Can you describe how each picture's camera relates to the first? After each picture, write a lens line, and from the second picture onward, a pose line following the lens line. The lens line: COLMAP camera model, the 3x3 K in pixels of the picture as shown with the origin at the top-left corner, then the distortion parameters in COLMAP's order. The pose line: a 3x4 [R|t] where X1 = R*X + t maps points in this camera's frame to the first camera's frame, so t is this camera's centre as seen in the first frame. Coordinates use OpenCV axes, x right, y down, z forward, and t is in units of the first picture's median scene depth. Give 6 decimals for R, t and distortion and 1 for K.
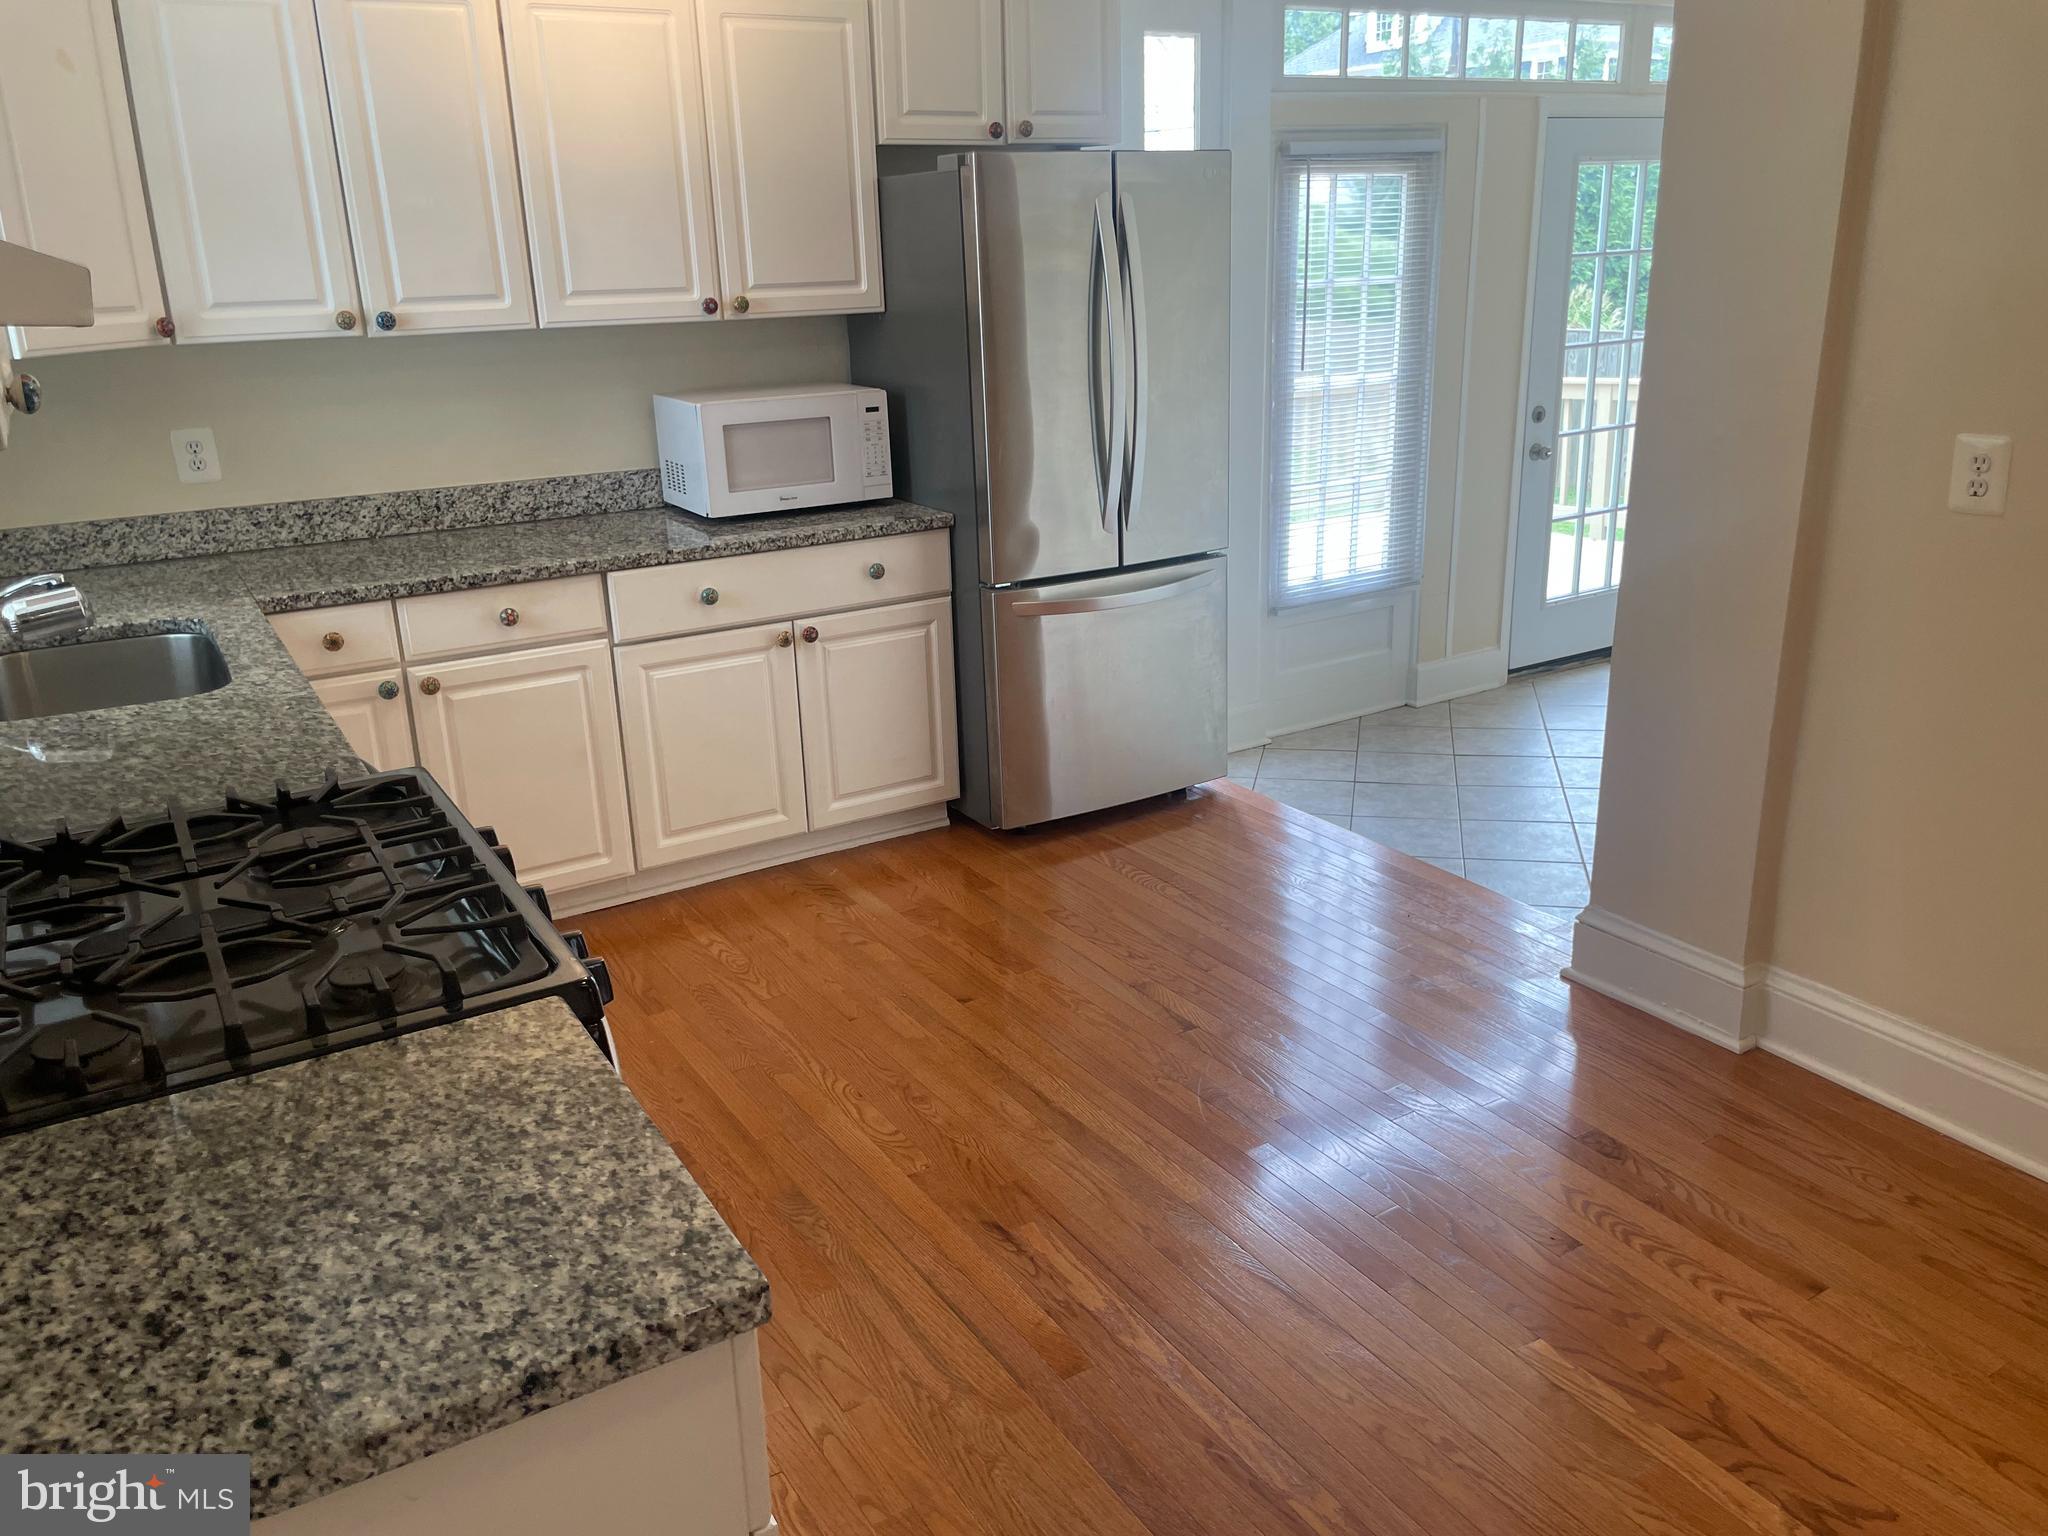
lens RADIAL K [[1541.7, 0, 1035.4], [0, 1541.7, 757.2], [0, 0, 1]] dist [0.067537, -0.046534]
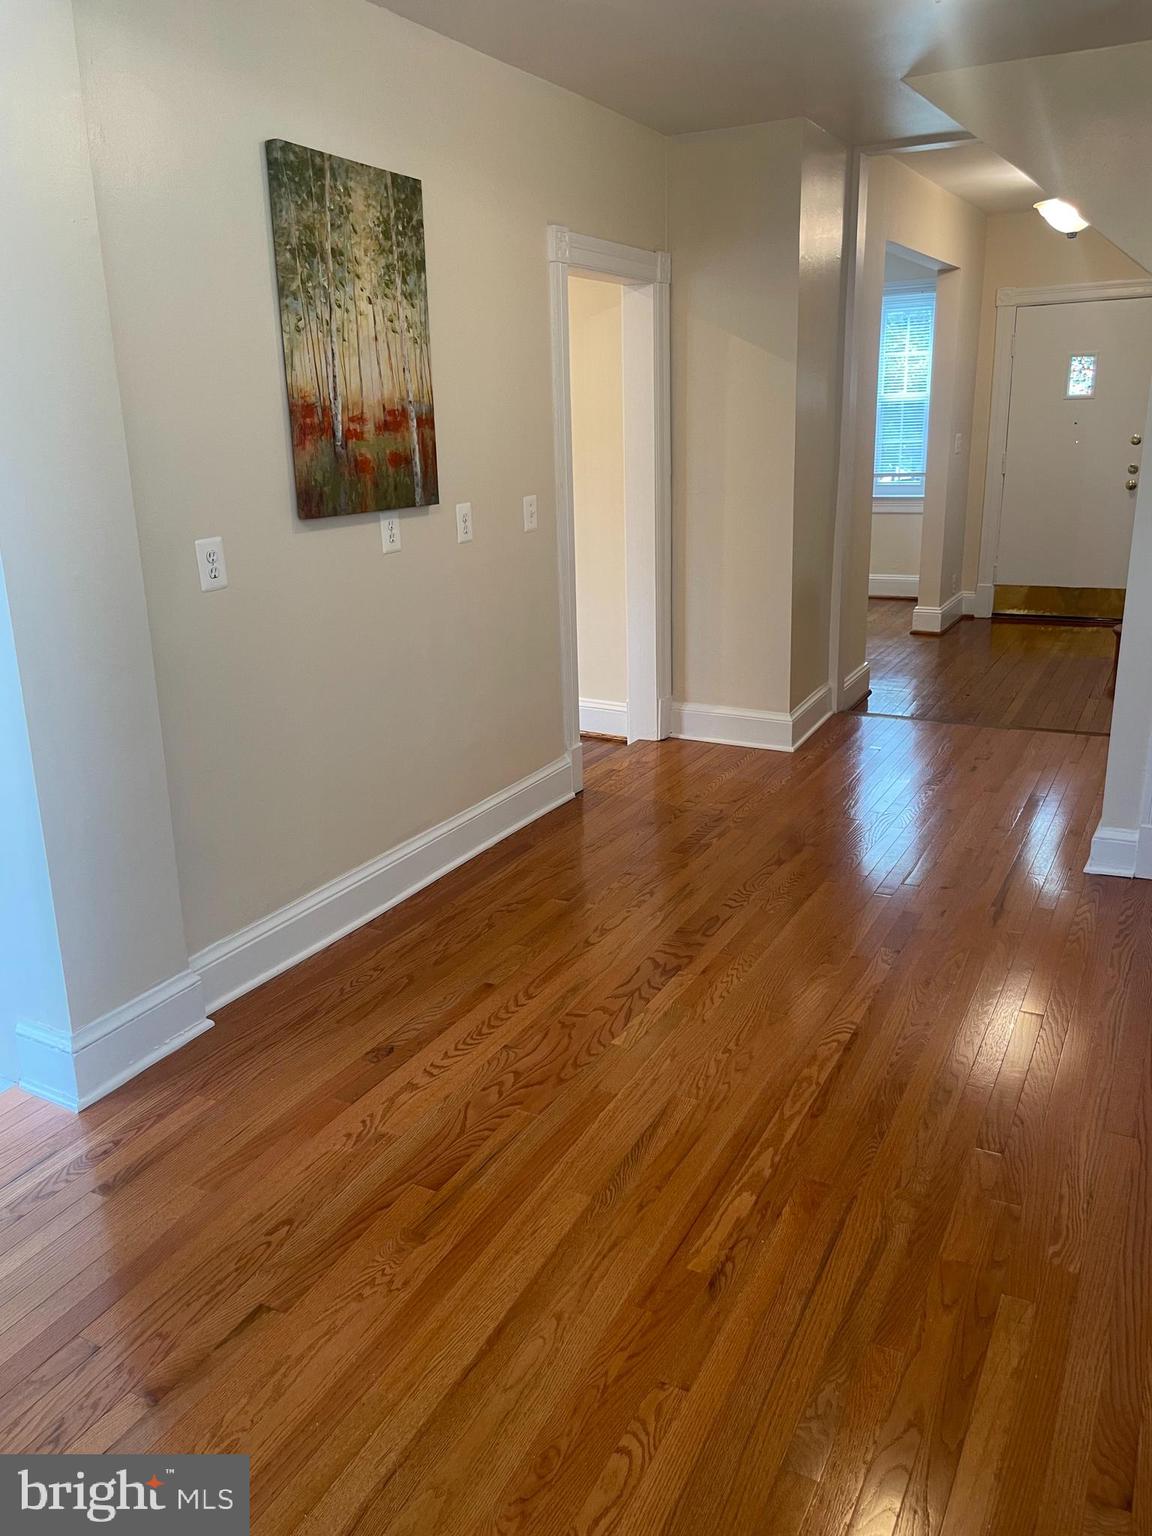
lens RADIAL K [[1156.2, 0, 588.1], [0, 1156.2, 771.6], [0, 0, 1]] dist [0.067537, -0.046534]
pose [[-0.494694, -0.223665, 0.839793, -0.585785], [0.314317, 0.854854, 0.412830, -0.362785], [-0.810236, 0.468186, -0.352590, 1.201440]]
